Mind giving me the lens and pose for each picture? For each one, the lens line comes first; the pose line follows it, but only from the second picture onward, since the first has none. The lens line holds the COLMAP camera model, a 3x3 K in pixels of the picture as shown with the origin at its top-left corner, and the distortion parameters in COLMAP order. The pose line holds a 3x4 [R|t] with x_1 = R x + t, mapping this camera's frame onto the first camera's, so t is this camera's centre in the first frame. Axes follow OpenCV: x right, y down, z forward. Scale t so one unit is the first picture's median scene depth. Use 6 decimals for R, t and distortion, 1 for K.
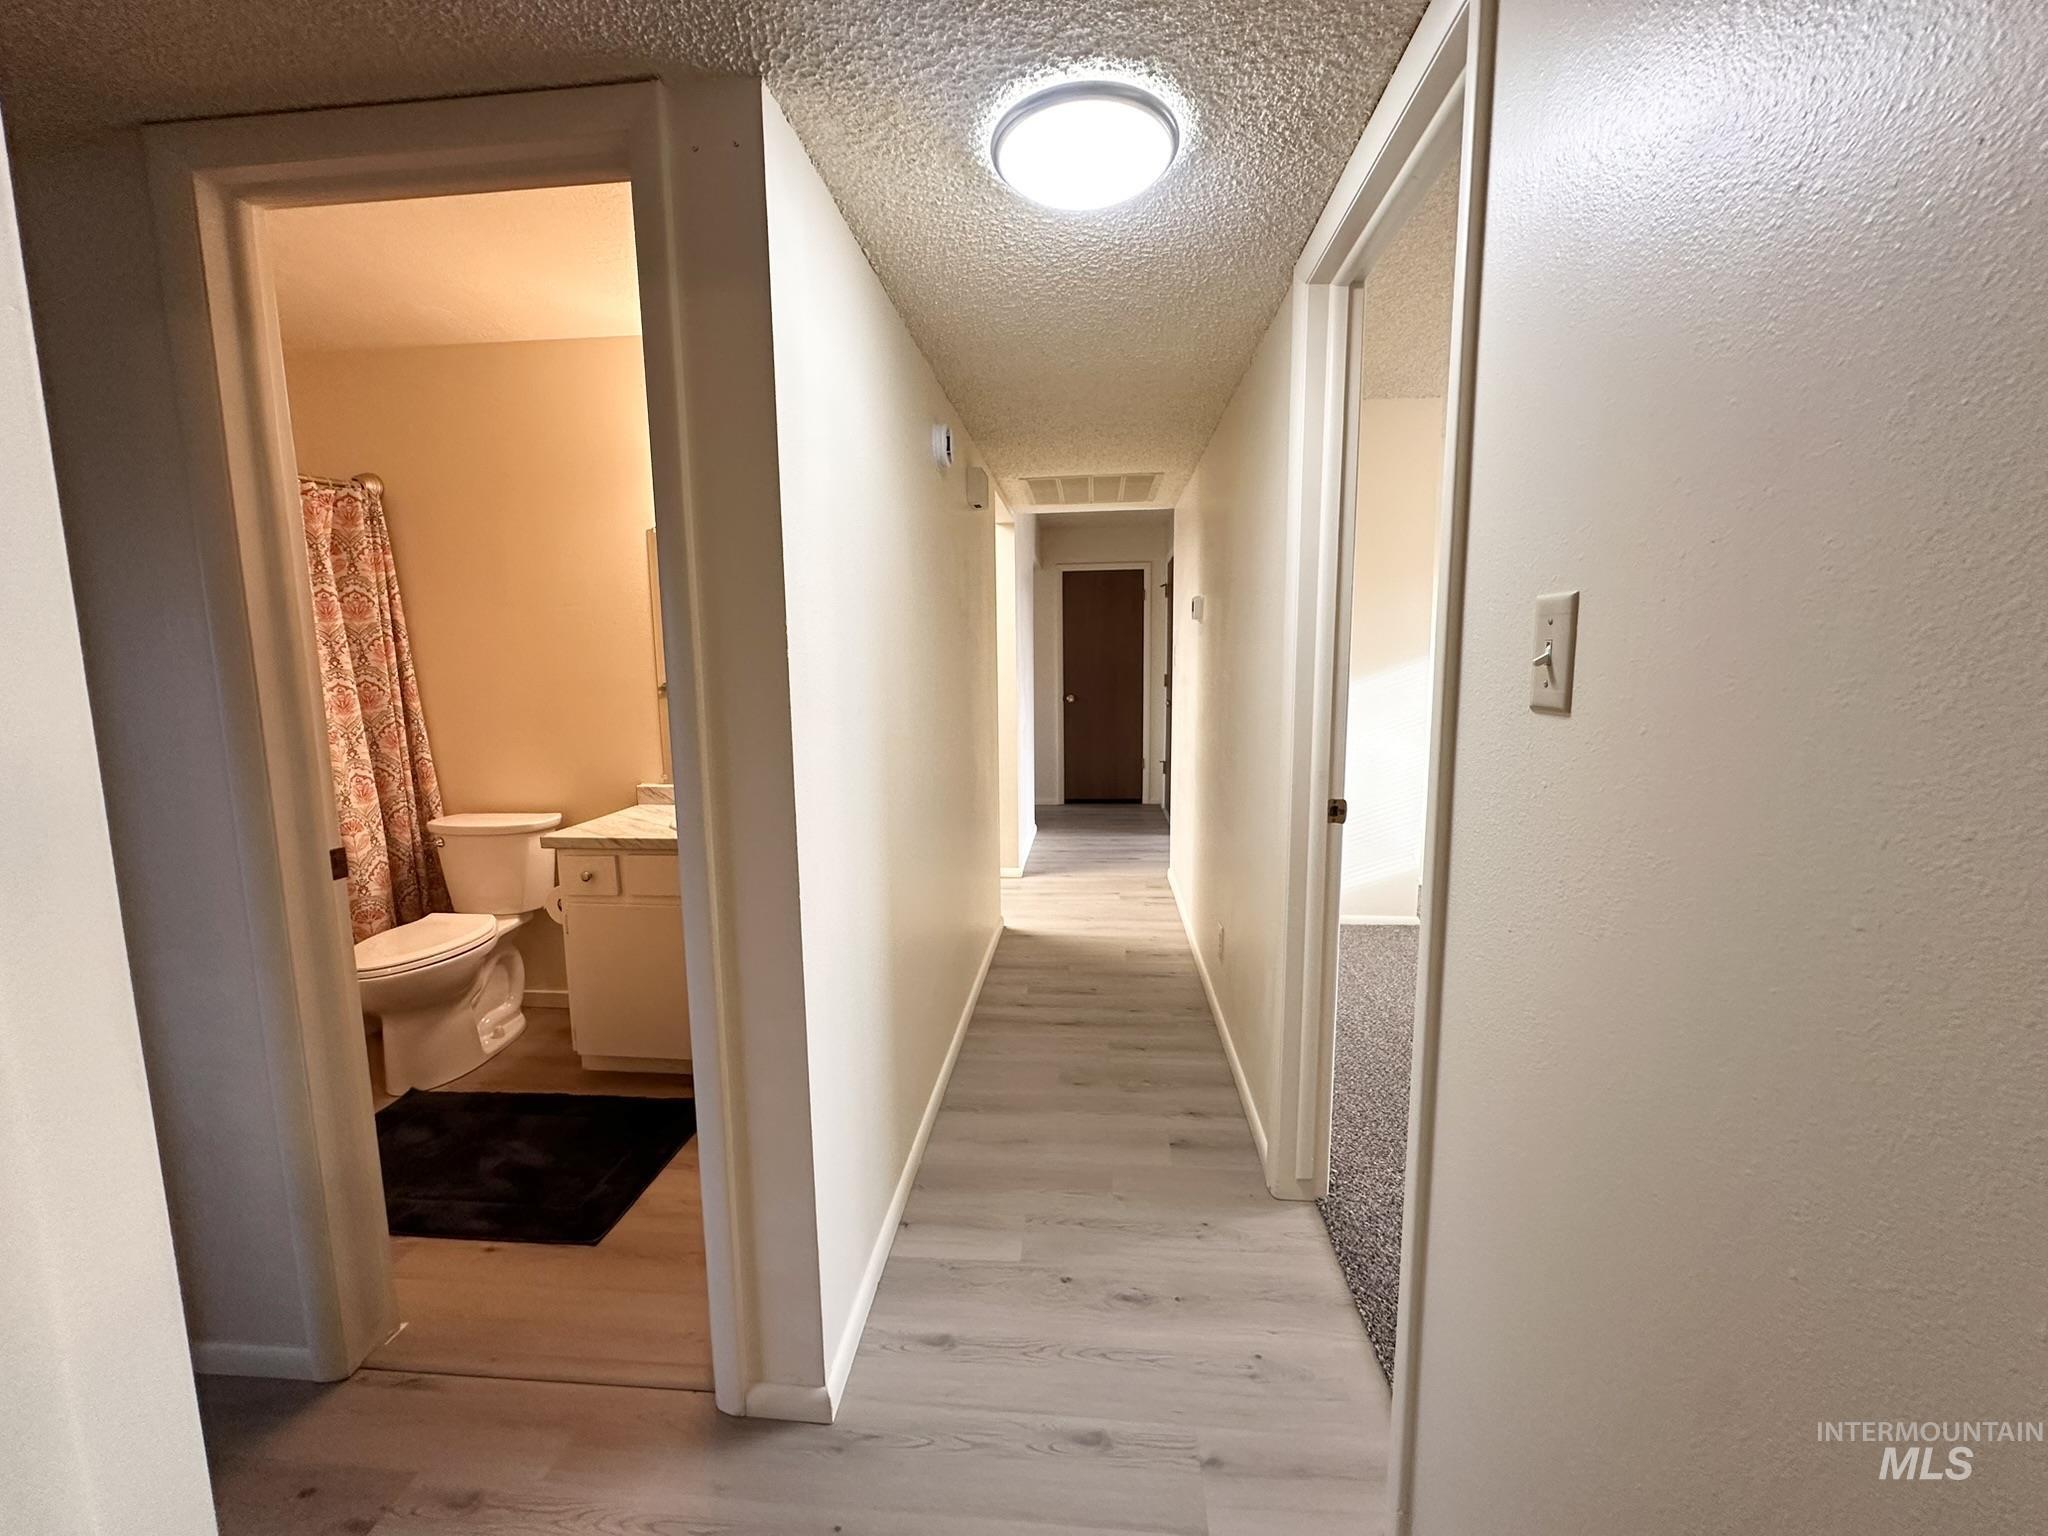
lens RADIAL K [[817.8, 0, 1024.0], [0, 817.8, 765.3], [0, 0, 1]] dist [-0.005315, 0.000773]
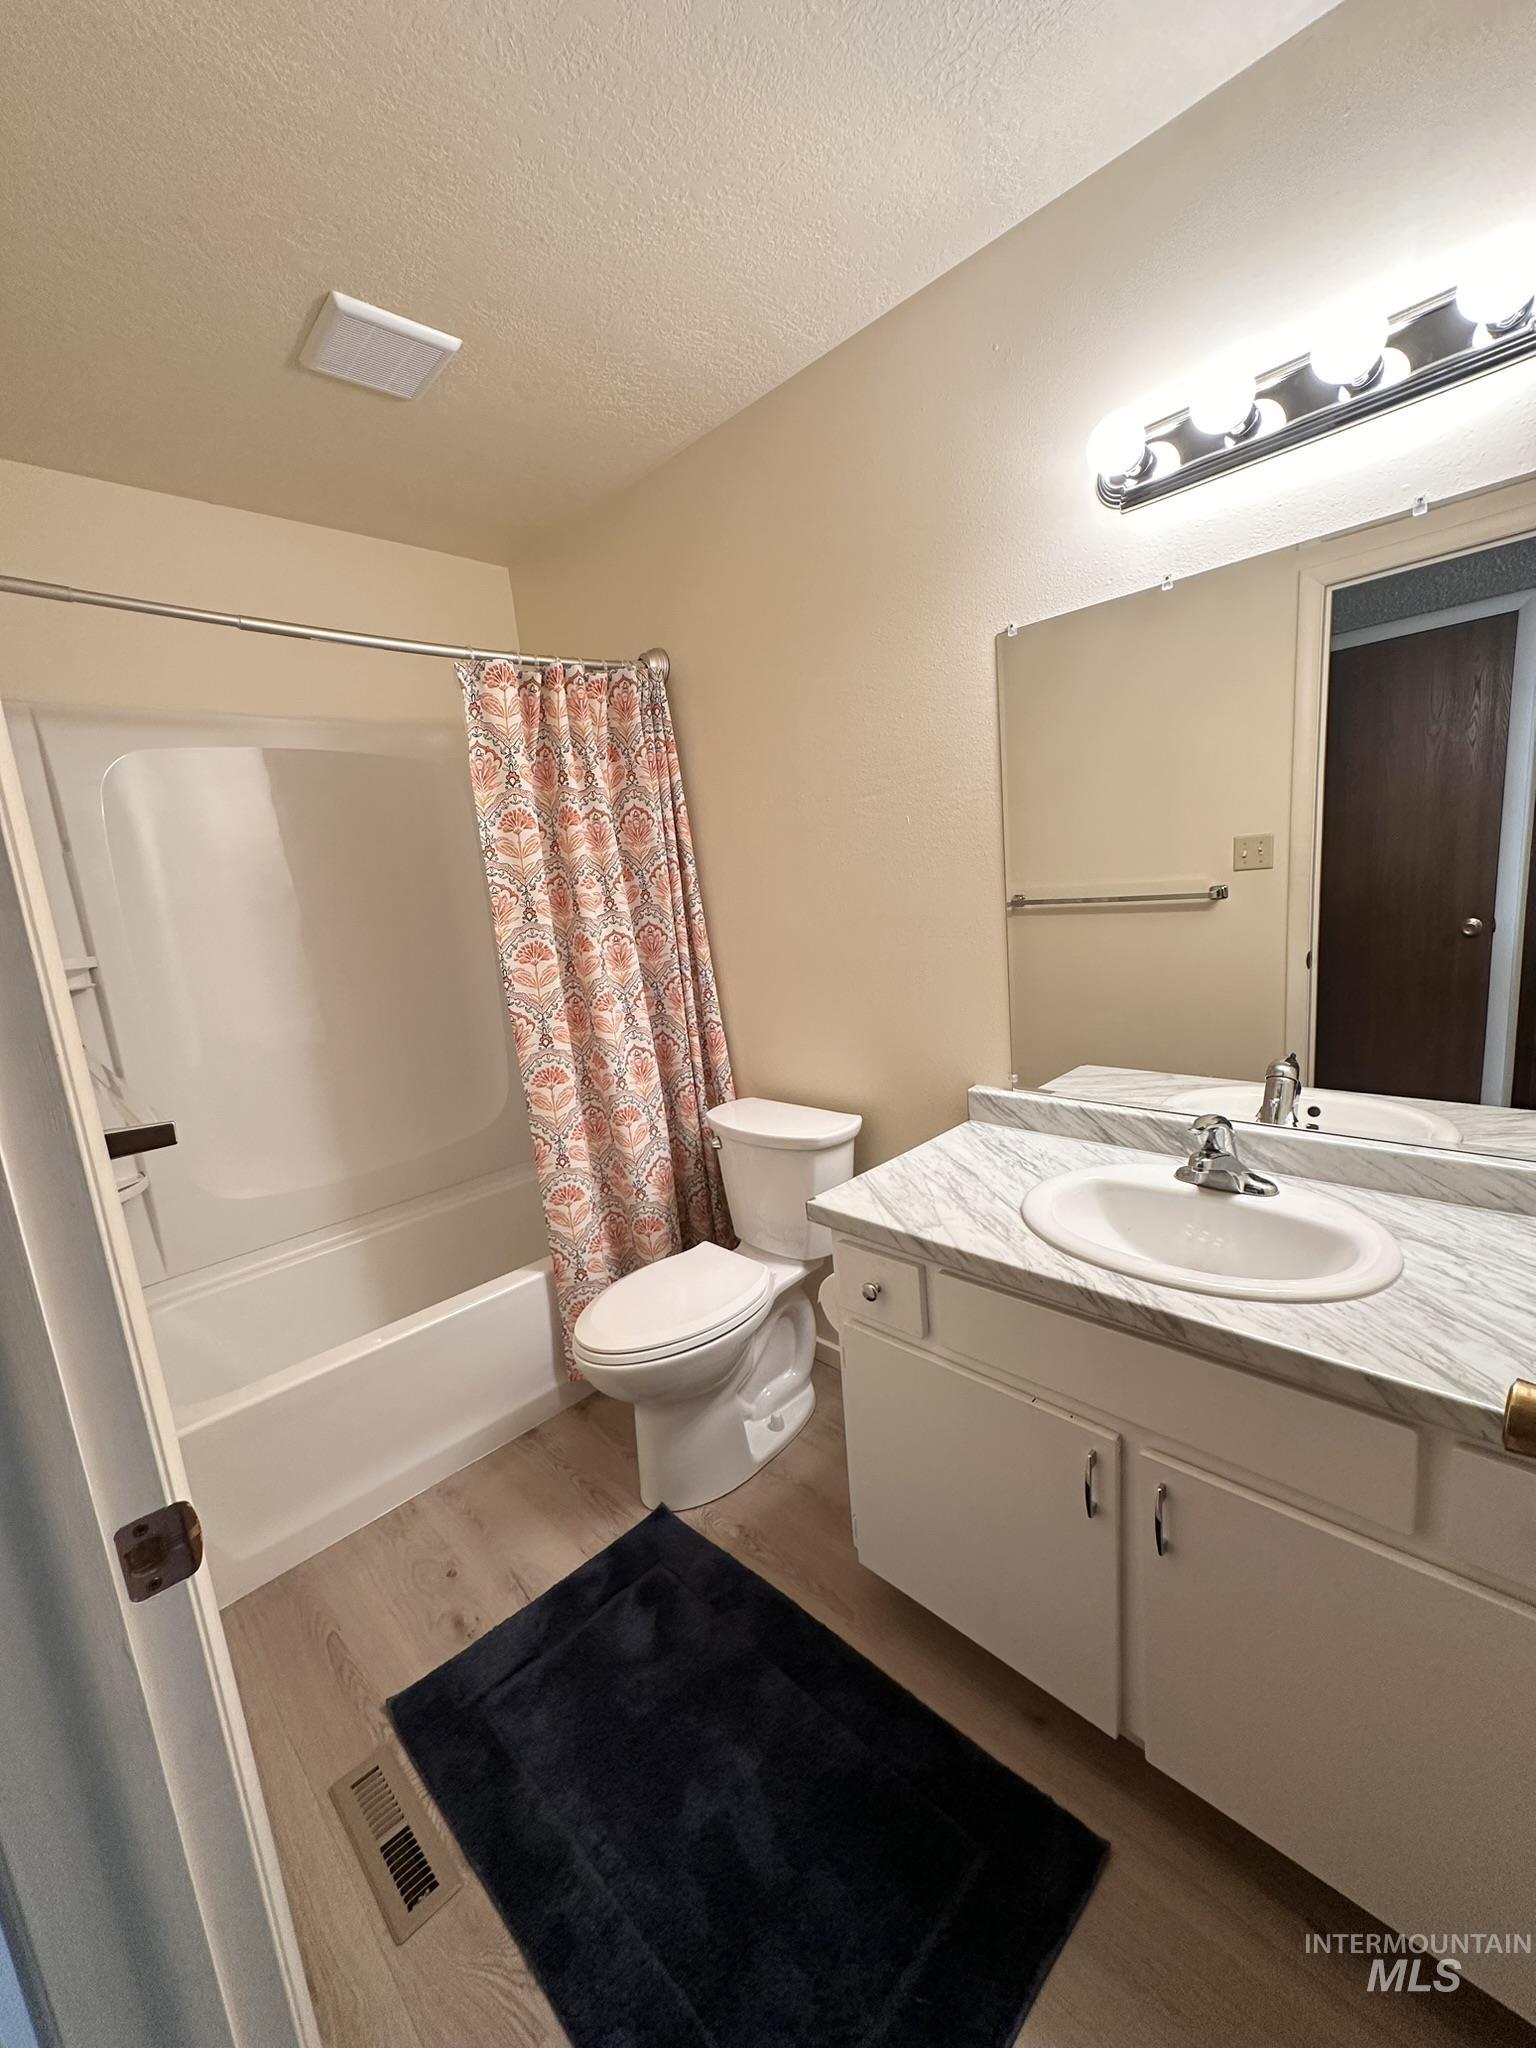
lens RADIAL K [[817.8, 0, 772.6], [0, 817.8, 1018.5], [0, 0, 1]] dist [-0.005315, 0.000773]
pose [[0.767456, 0.059838, -0.638303, -0.213476], [-0.007494, 0.996404, 0.084398, -0.079424], [0.641058, -0.059988, 0.765145, 0.472143]]
